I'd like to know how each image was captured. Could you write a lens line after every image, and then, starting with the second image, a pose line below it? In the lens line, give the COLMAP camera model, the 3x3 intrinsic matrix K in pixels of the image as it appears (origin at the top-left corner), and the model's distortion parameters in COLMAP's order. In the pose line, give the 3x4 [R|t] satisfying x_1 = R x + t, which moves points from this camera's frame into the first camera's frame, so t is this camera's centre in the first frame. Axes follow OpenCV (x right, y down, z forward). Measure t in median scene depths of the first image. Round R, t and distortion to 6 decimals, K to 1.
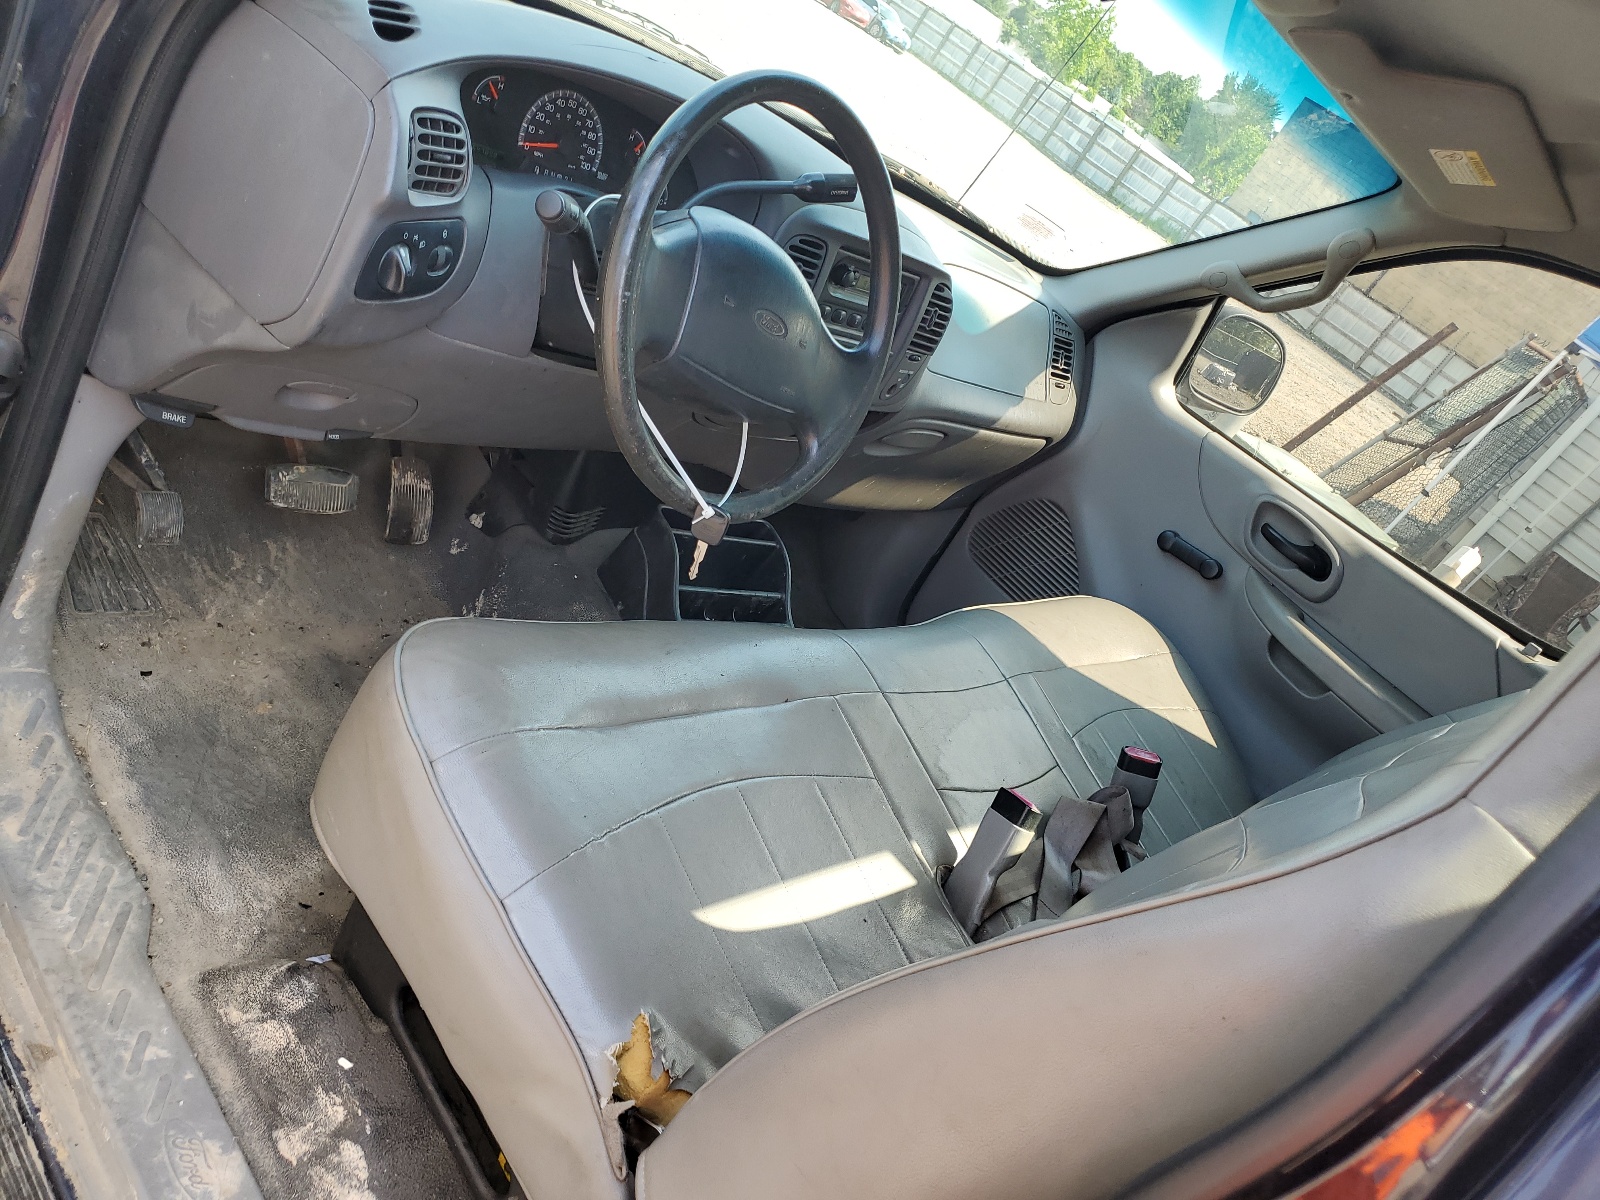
lens RADIAL K [[1239.2, 0, 800.0], [0, 1239.2, 600.0], [0, 0, 1]] dist [0.004482, 0.003483]
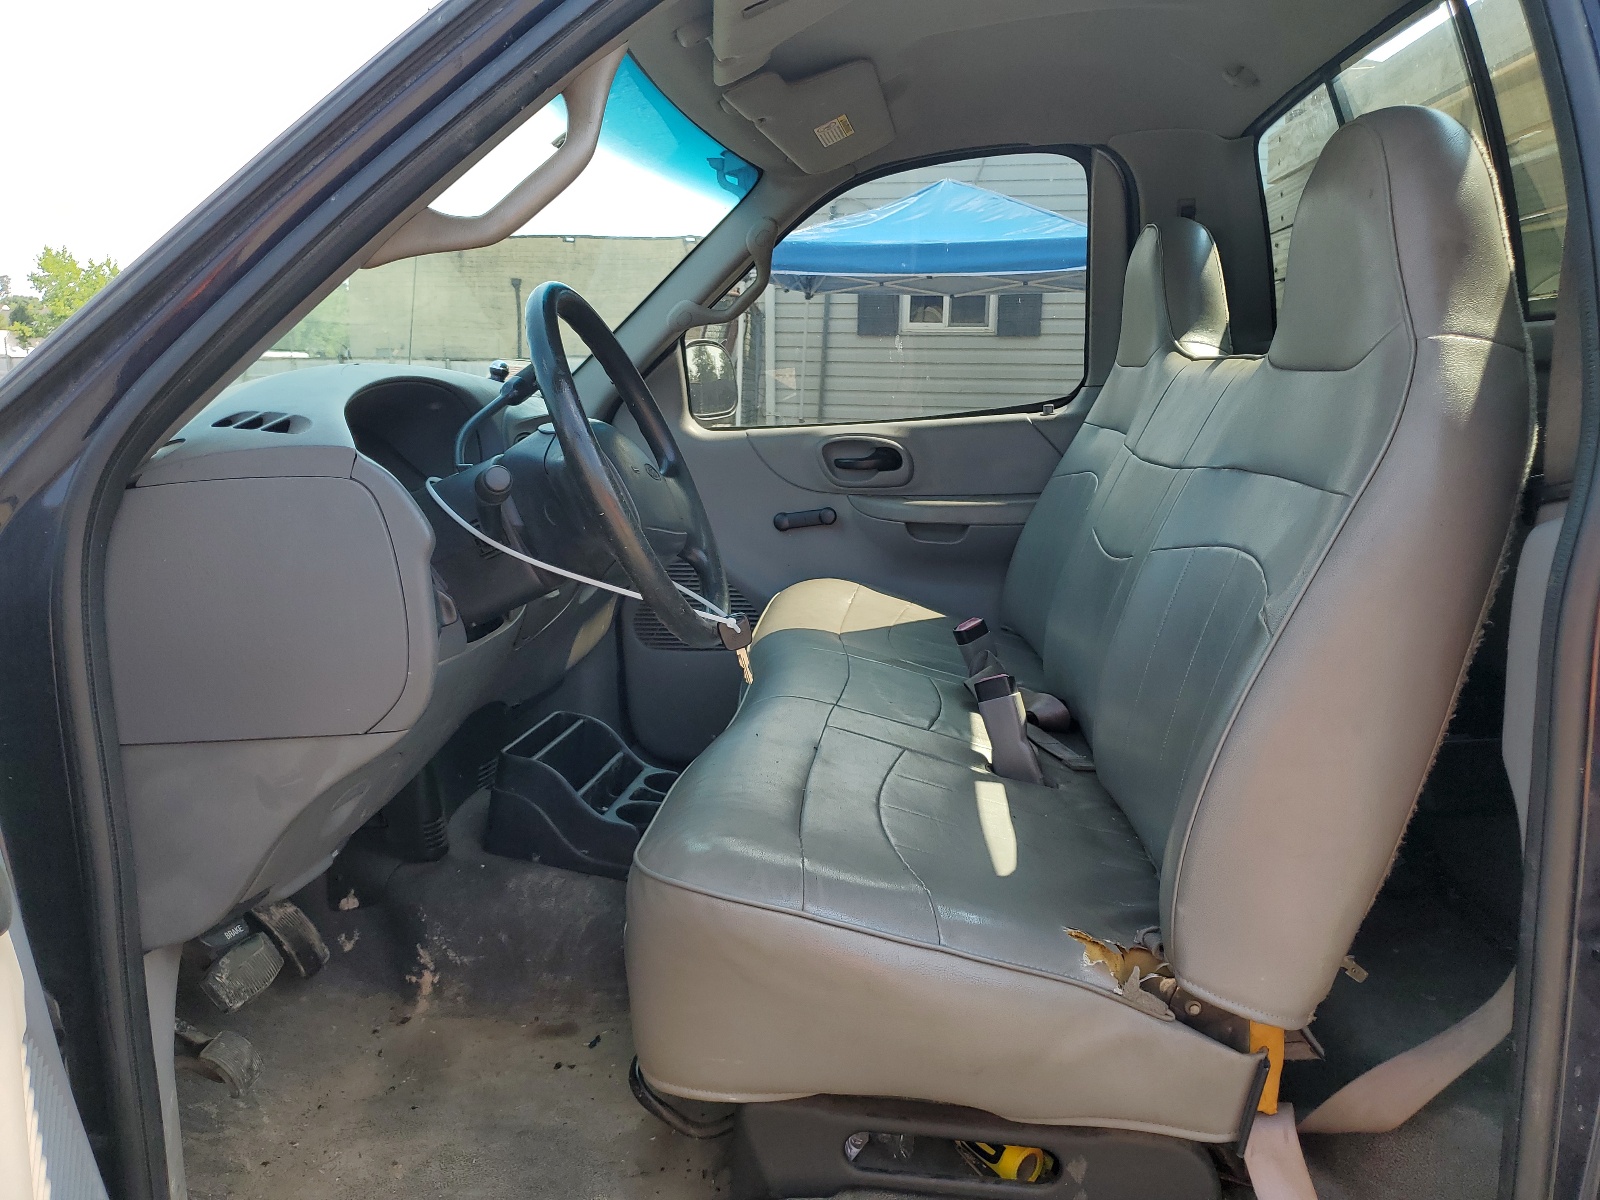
lens RADIAL K [[1224.1, 0, 800.0], [0, 1224.1, 600.0], [0, 0, 1]] dist [0.030298, 0.001166]
pose [[0.650820, -0.610451, 0.451423, -0.319226], [0.655601, 0.751728, 0.071363, -0.079180], [-0.382911, 0.249509, 0.889452, -0.011432]]
